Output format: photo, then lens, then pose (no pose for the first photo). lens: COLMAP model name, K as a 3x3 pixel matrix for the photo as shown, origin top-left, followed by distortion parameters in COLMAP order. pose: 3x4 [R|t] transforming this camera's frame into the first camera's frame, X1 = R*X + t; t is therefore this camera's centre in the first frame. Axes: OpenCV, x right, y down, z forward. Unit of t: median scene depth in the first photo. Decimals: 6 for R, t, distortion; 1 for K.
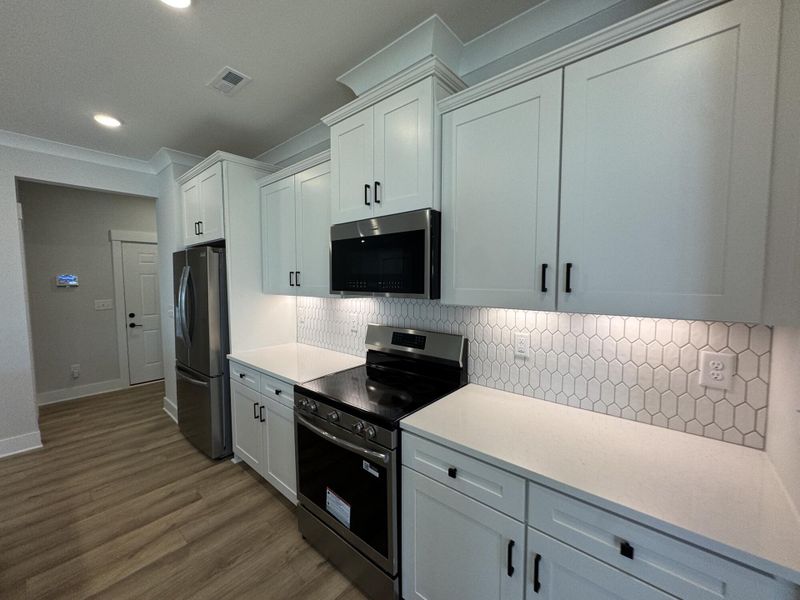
lens RADIAL K [[318.7, 0, 396.8], [0, 318.7, 299.0], [0, 0, 1]] dist [-0.002500, 0.000086]
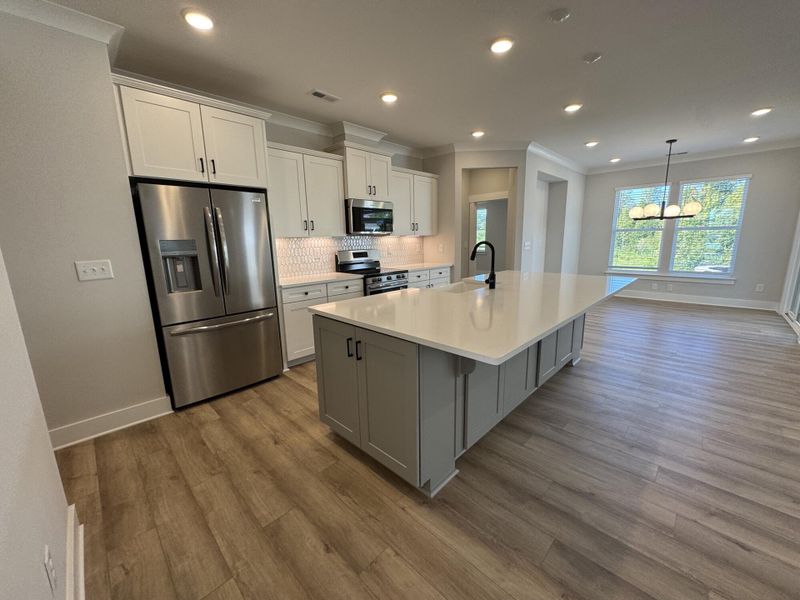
lens RADIAL K [[318.7, 0, 396.8], [0, 318.7, 299.0], [0, 0, 1]] dist [-0.002500, 0.000086]
pose [[0.064272, -0.186095, 0.980427, -1.748267], [0.081260, 0.980172, 0.180719, 0.037927], [-0.994618, 0.068055, 0.078120, 0.459870]]
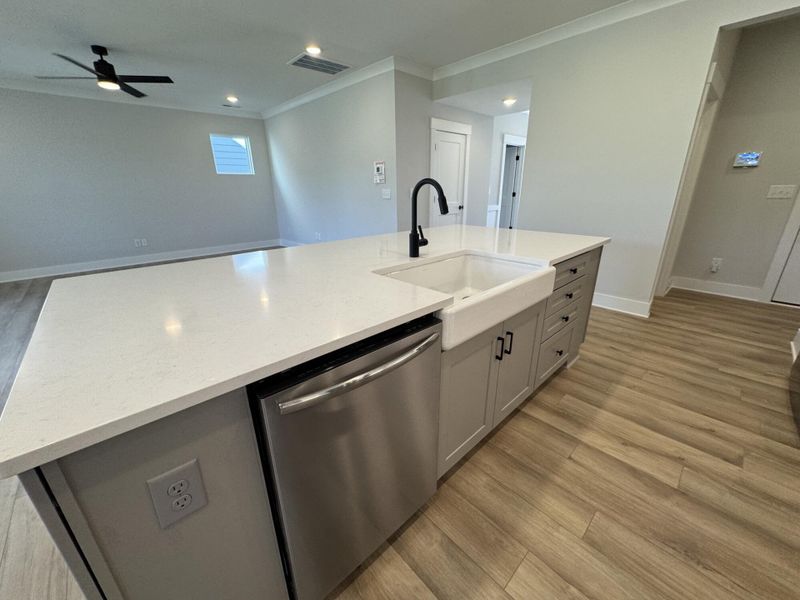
lens RADIAL K [[318.7, 0, 396.8], [0, 318.7, 299.0], [0, 0, 1]] dist [-0.002500, 0.000086]
pose [[-0.096976, 0.338266, -0.936041, -0.018963], [-0.049449, 0.937674, 0.343979, 0.075458], [0.994058, 0.079644, -0.074204, 0.242052]]
